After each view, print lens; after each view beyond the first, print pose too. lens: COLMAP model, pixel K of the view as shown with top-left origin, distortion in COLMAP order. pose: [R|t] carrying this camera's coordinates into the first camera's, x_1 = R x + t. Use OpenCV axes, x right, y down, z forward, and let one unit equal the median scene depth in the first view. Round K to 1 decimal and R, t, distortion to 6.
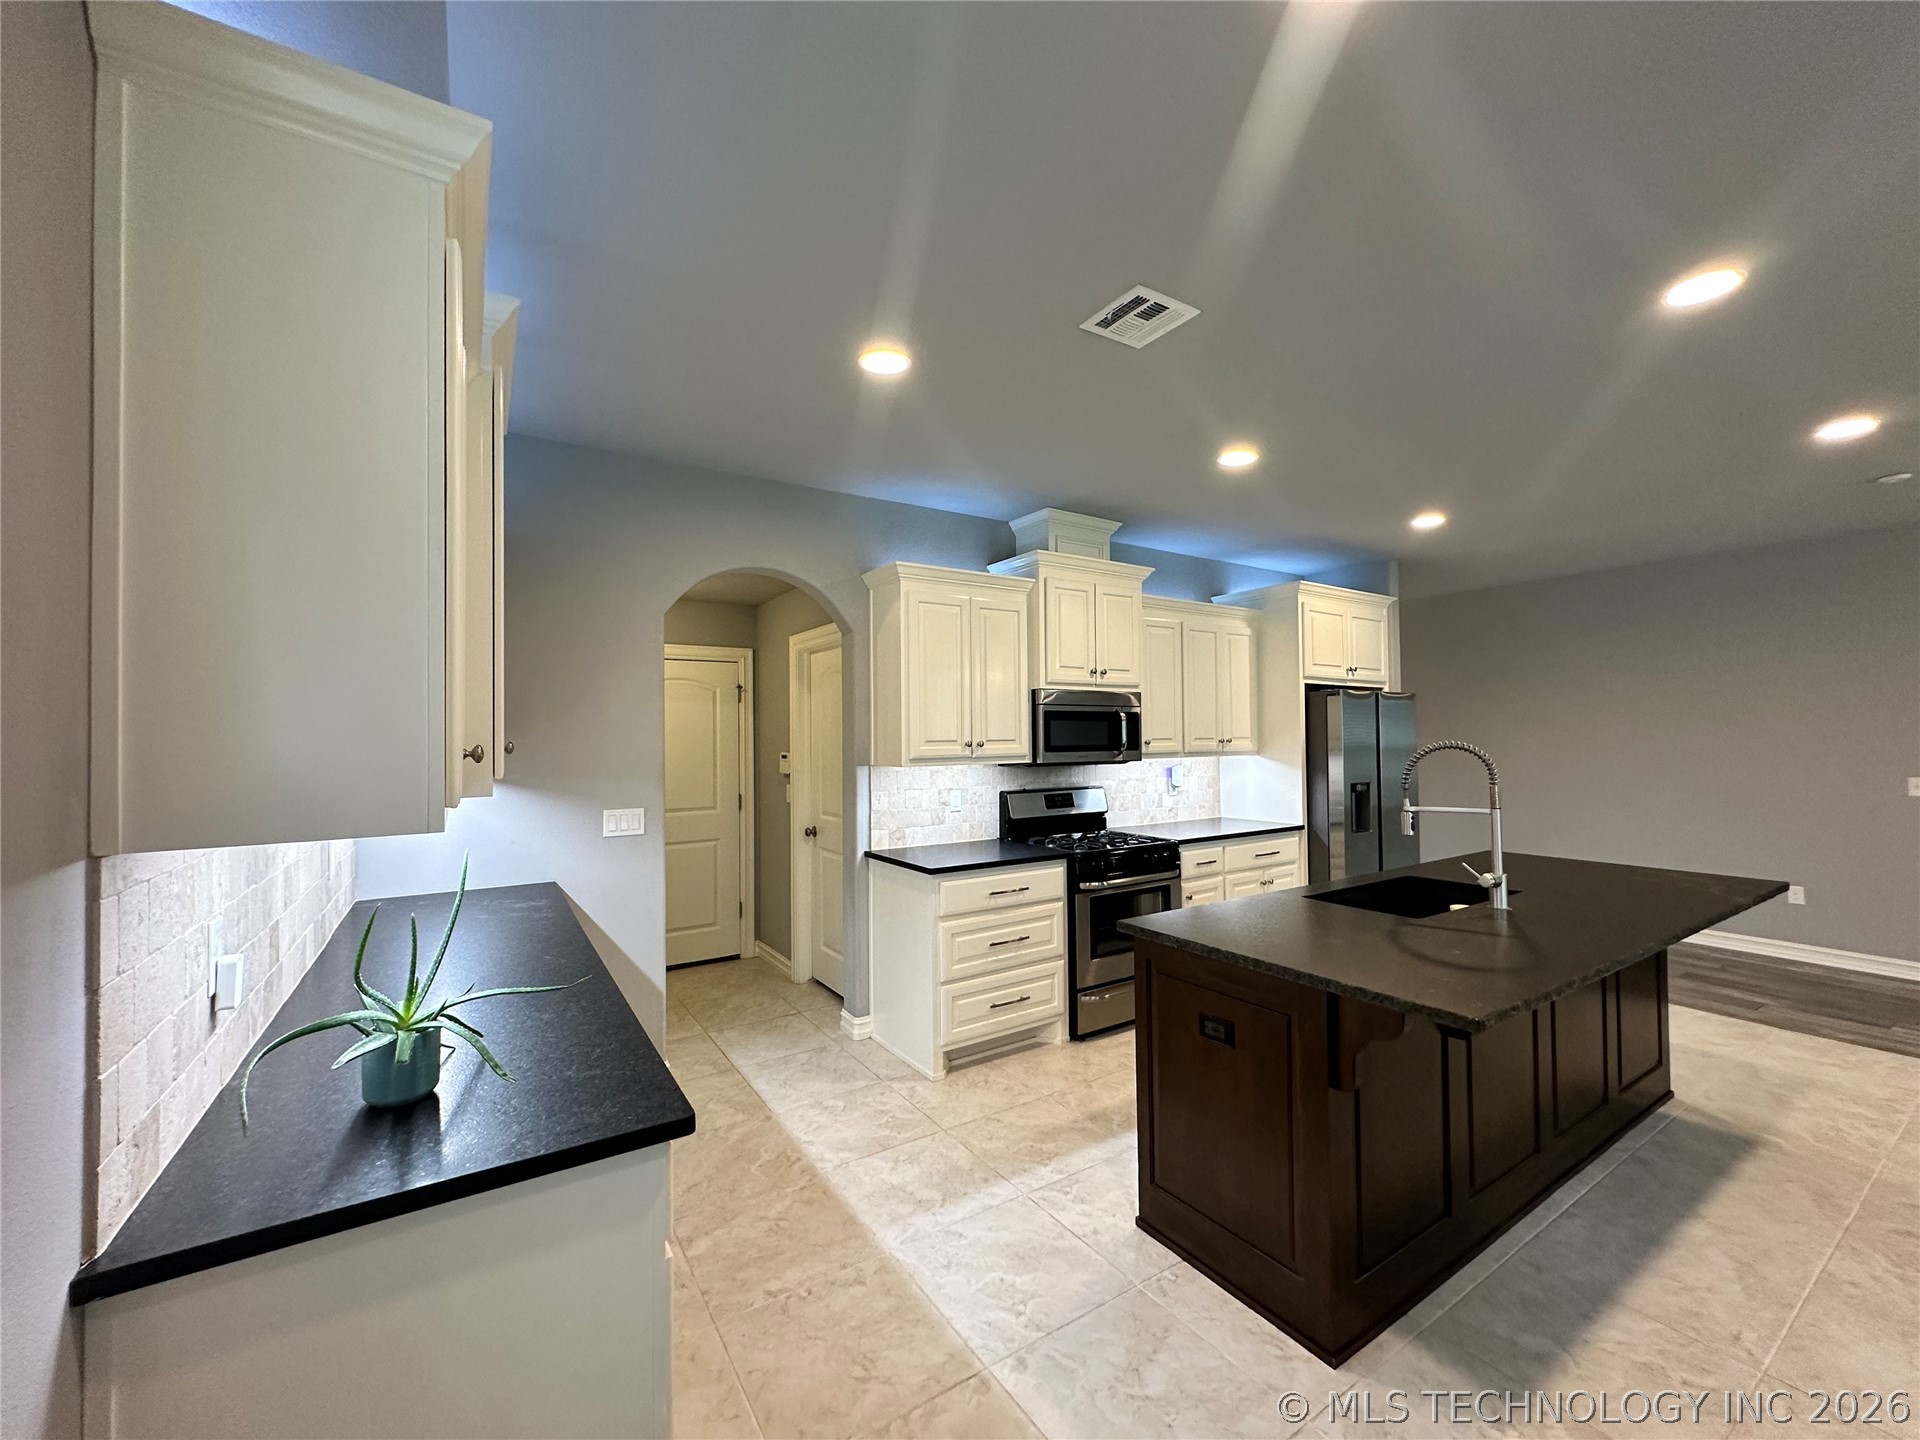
lens RADIAL K [[762.8, 0, 963.2], [0, 762.8, 724.9], [0, 0, 1]] dist [-0.000007, 0.000271]
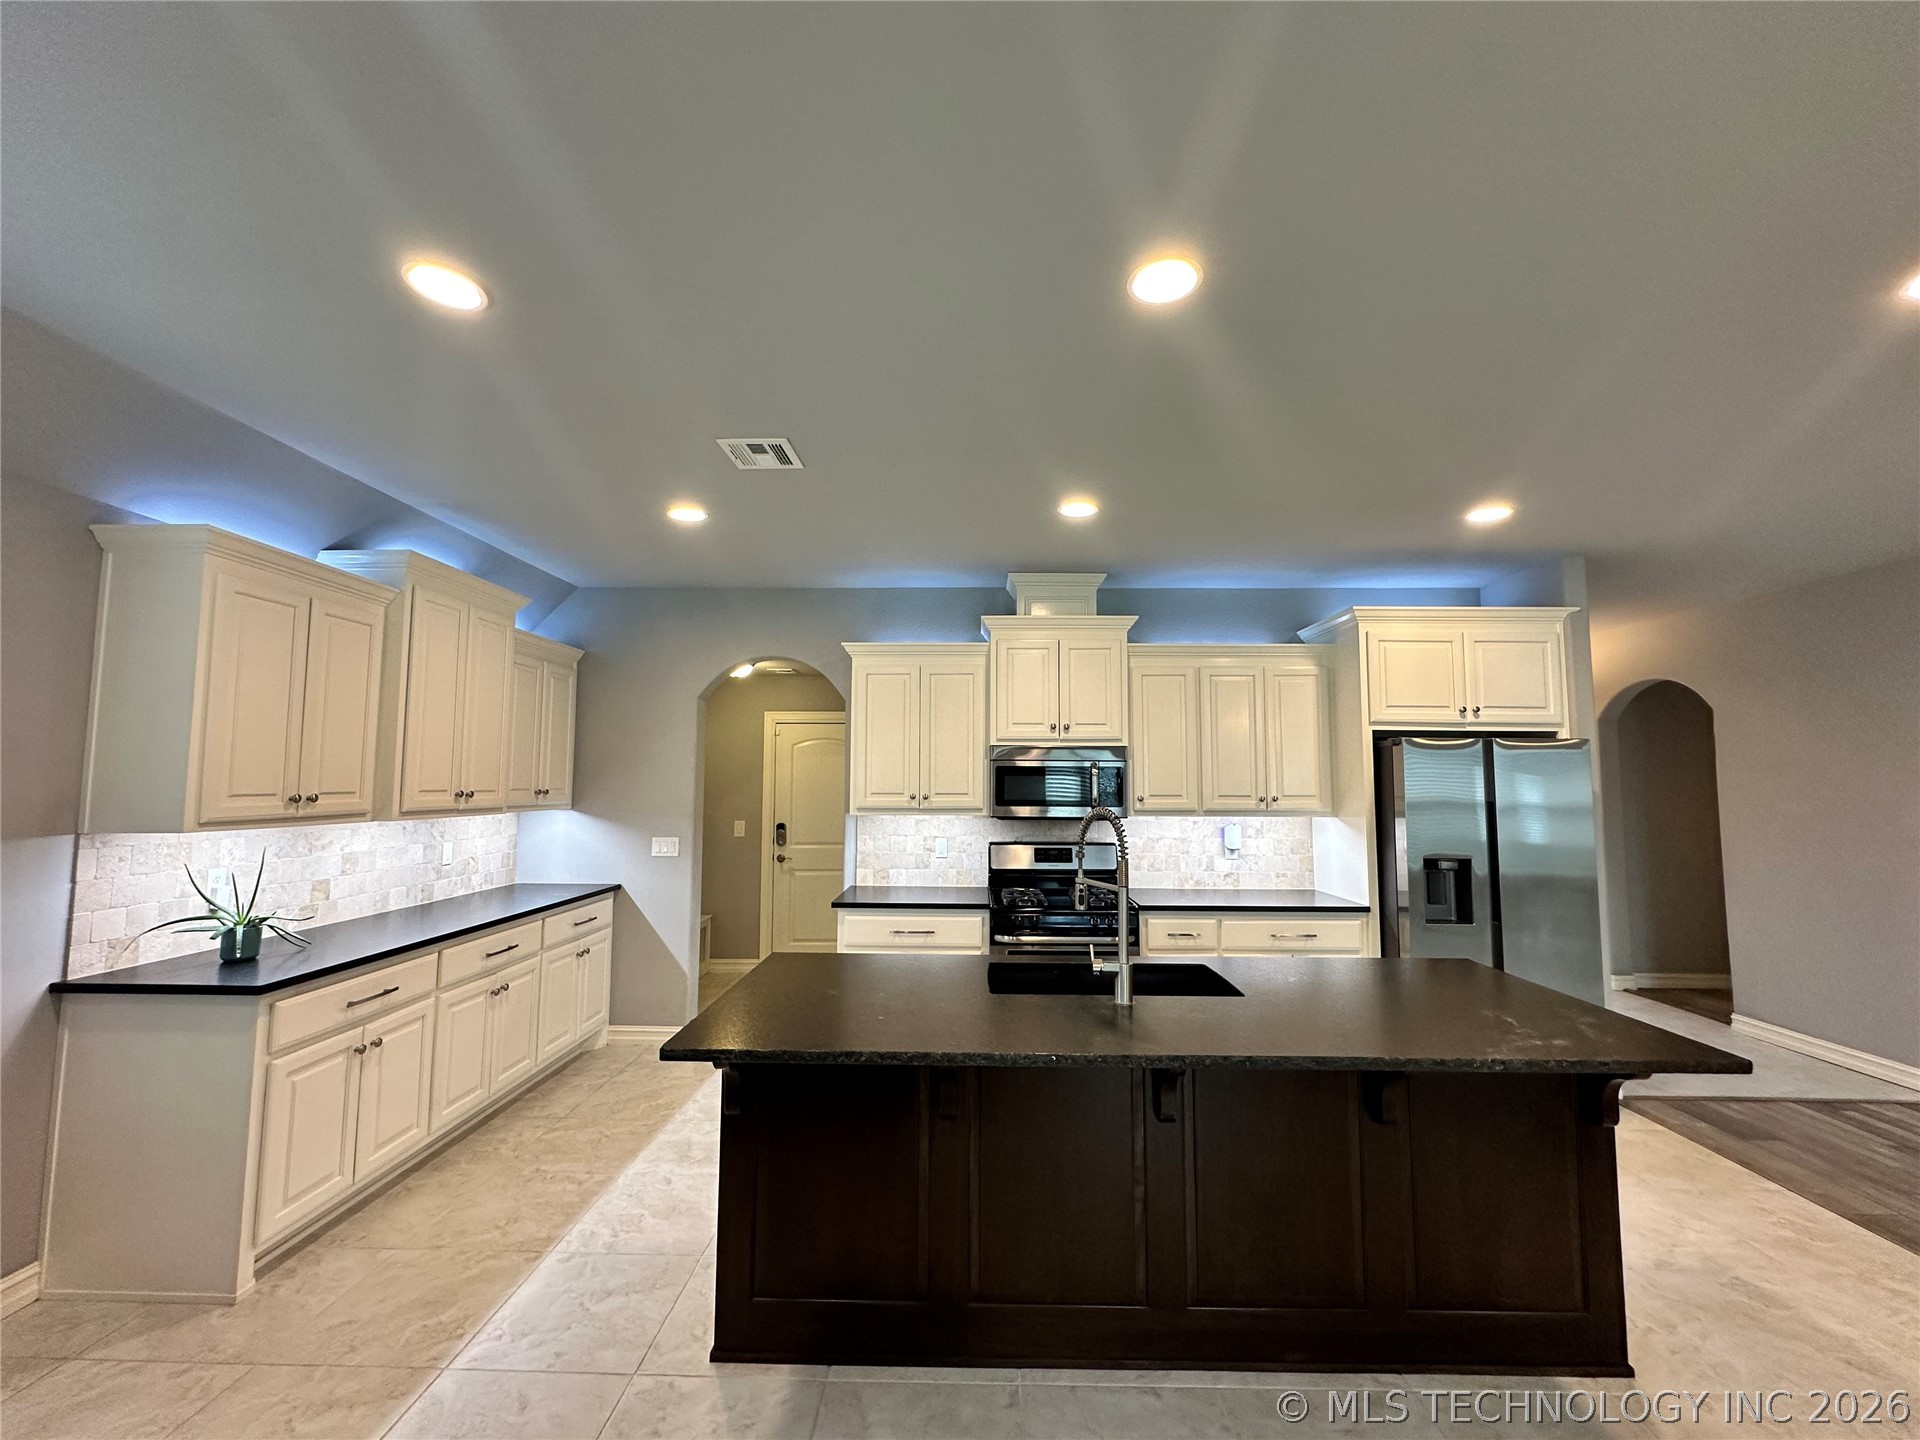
lens RADIAL K [[762.8, 0, 963.2], [0, 762.8, 724.9], [0, 0, 1]] dist [-0.000007, 0.000271]
pose [[0.829912, -0.029146, -0.557133, 0.641096], [-0.003325, 0.998358, -0.057182, -0.014901], [0.557885, 0.049308, 0.828452, 0.099664]]
